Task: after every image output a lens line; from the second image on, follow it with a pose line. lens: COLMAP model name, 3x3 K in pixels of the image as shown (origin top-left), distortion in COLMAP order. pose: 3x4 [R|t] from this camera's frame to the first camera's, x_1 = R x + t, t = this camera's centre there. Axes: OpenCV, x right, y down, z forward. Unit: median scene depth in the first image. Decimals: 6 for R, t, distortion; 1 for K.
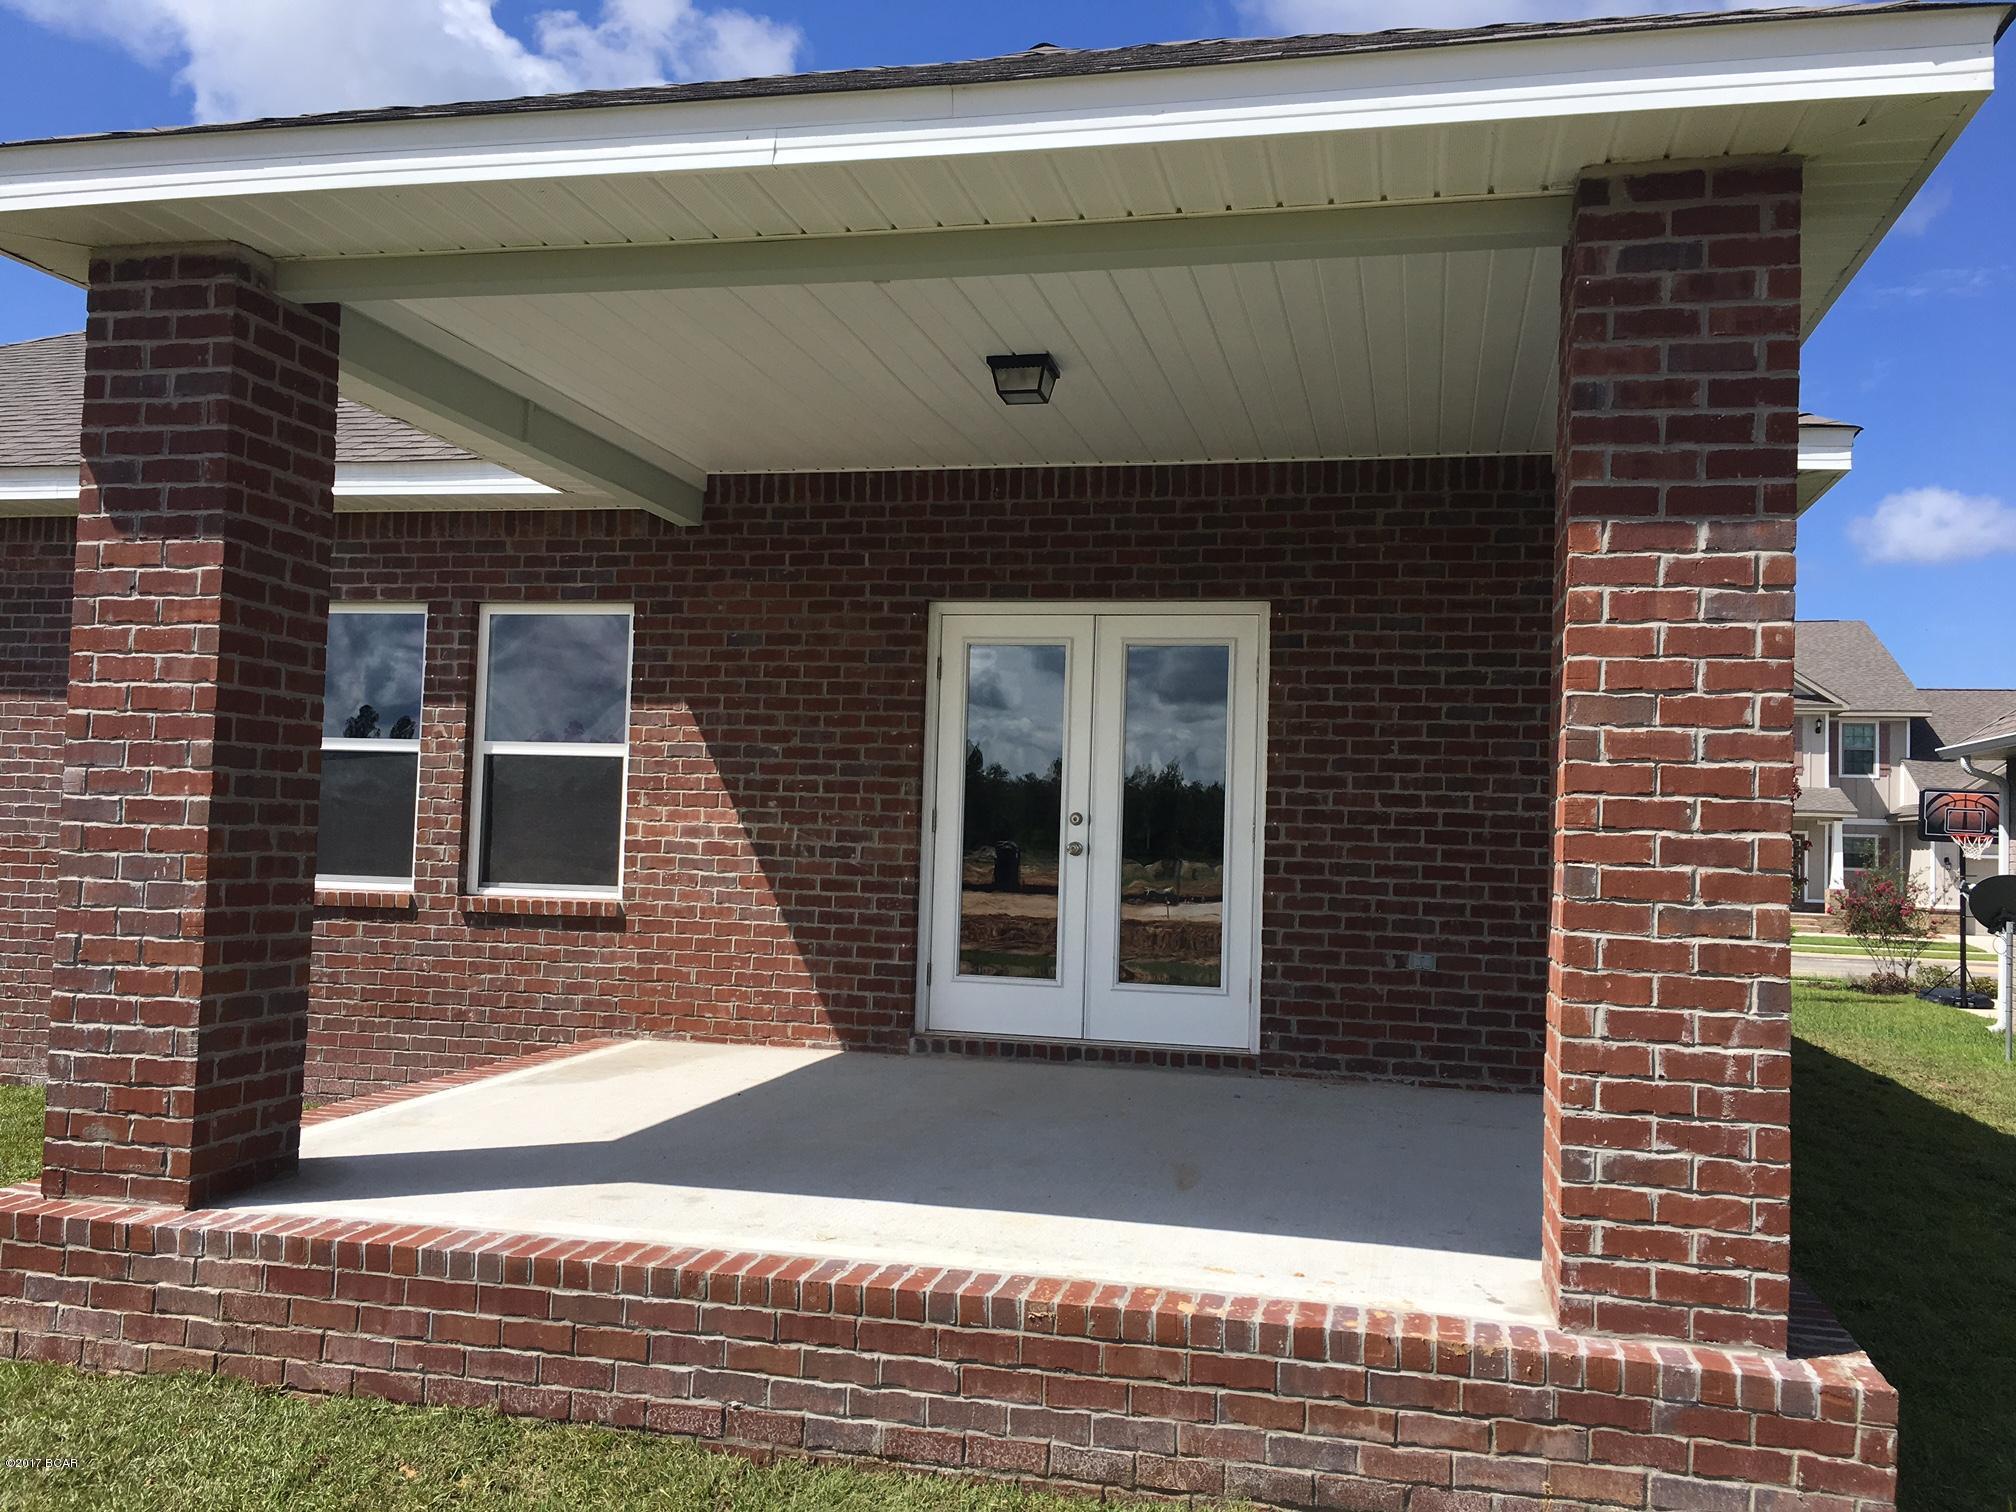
lens RADIAL K [[1706.3, 0, 999.7], [0, 1706.3, 751.3], [0, 0, 1]] dist [0.055512, -0.010742]
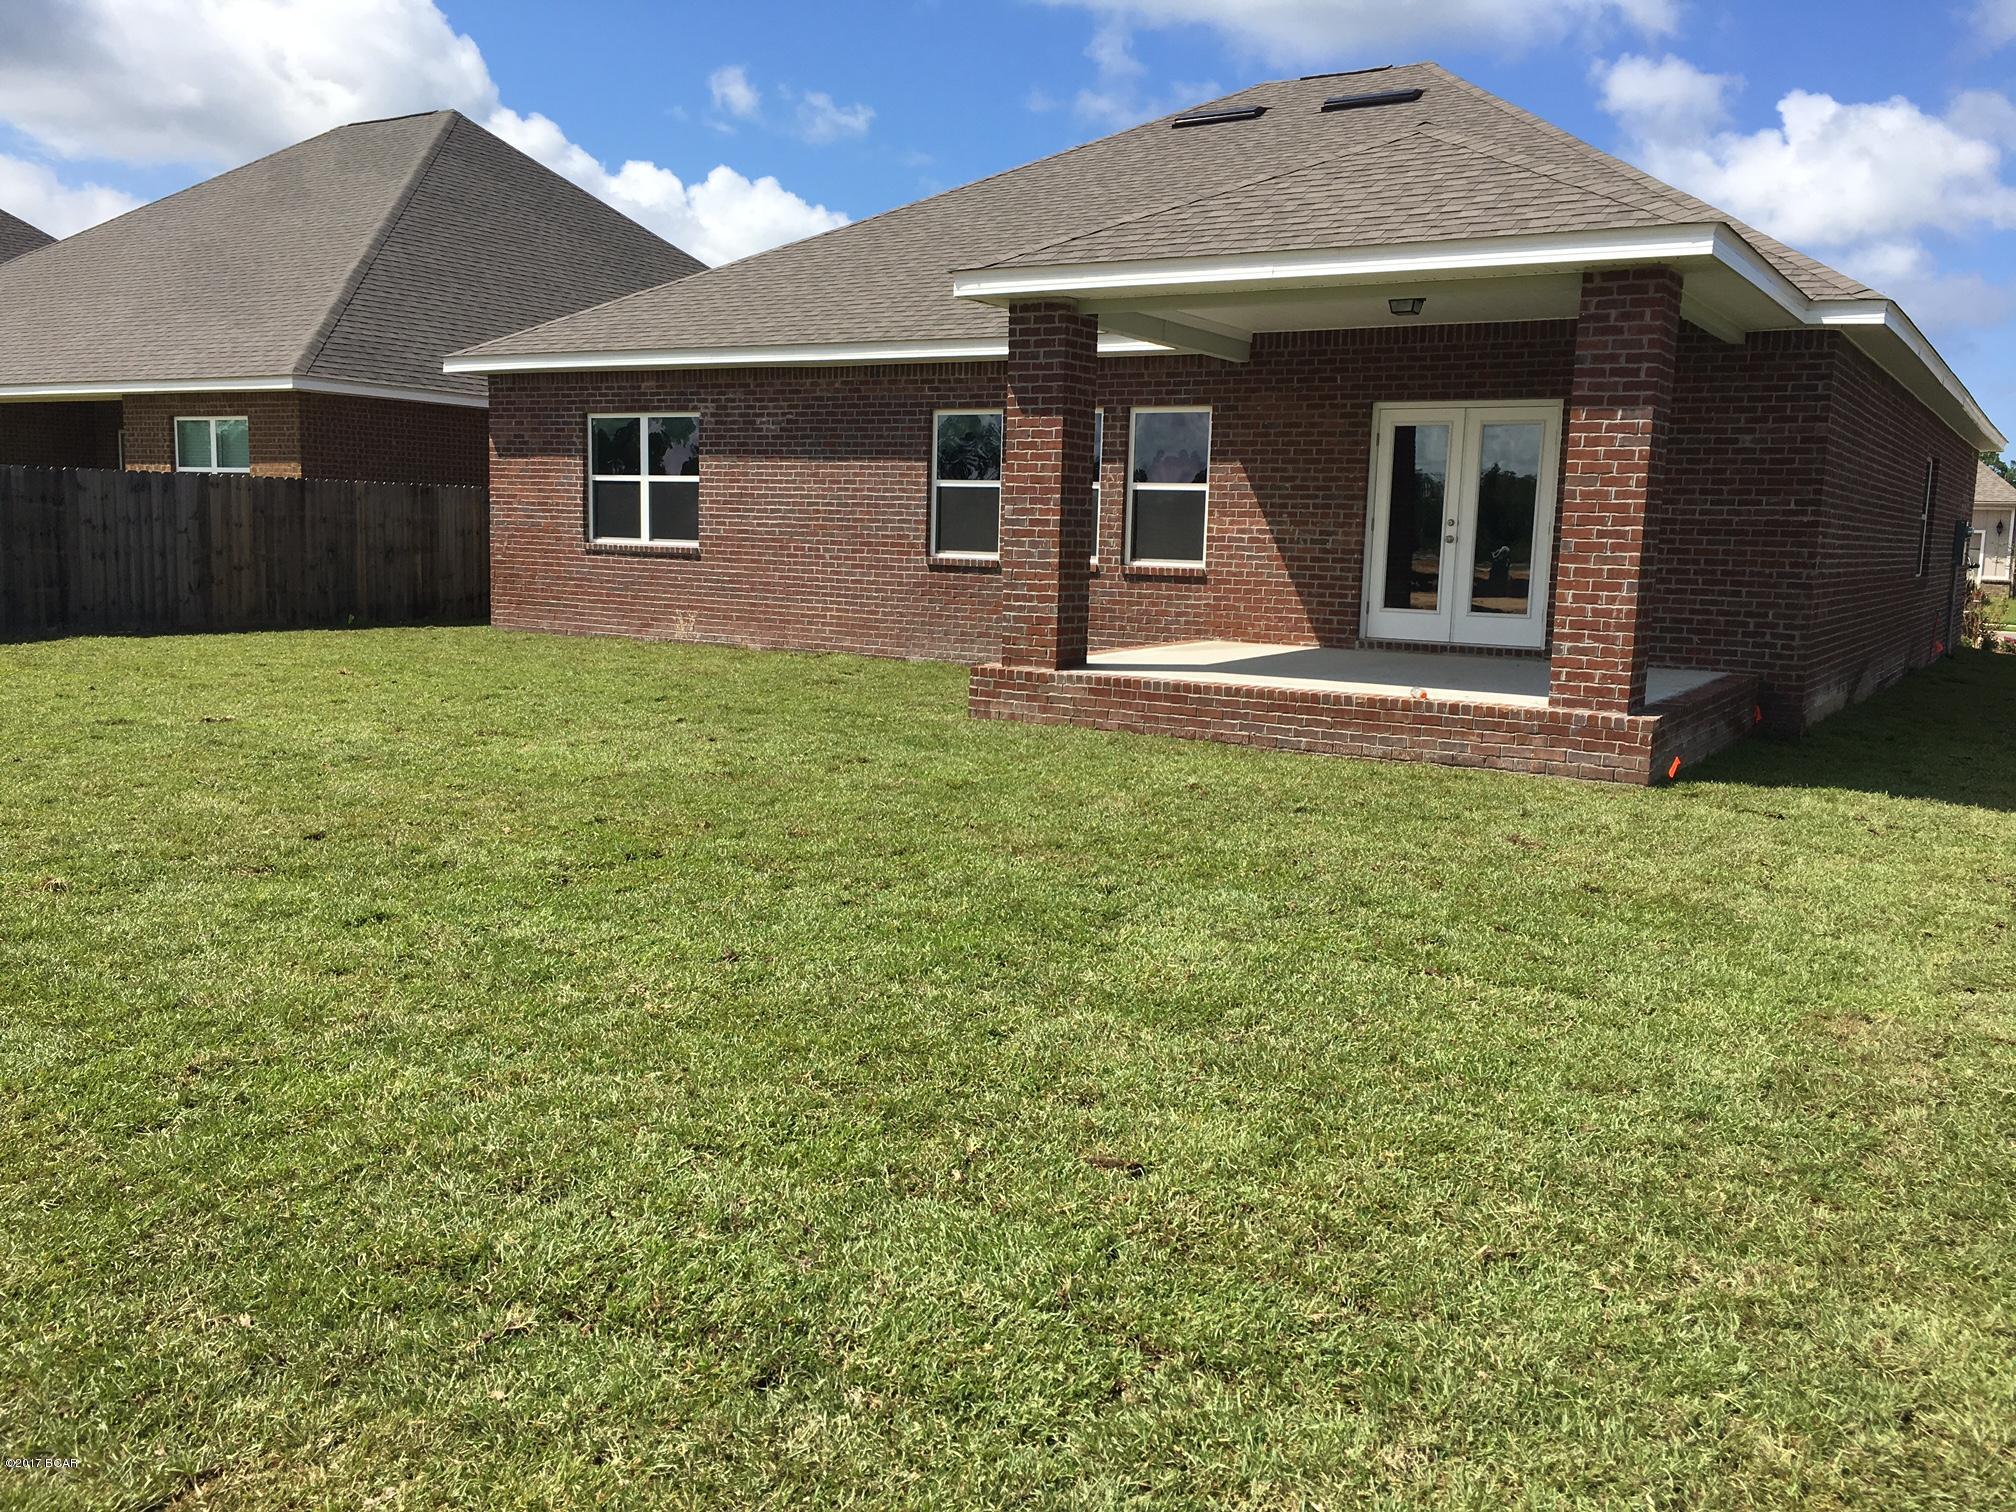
lens RADIAL K [[1706.3, 0, 1002.5], [0, 1706.3, 758.8], [0, 0, 1]] dist [0.055512, -0.010742]
pose [[0.948998, 0.038552, -0.312916, 0.178635], [0.017080, 0.984752, 0.173123, -0.038641], [0.314819, -0.169638, 0.933869, -0.936703]]
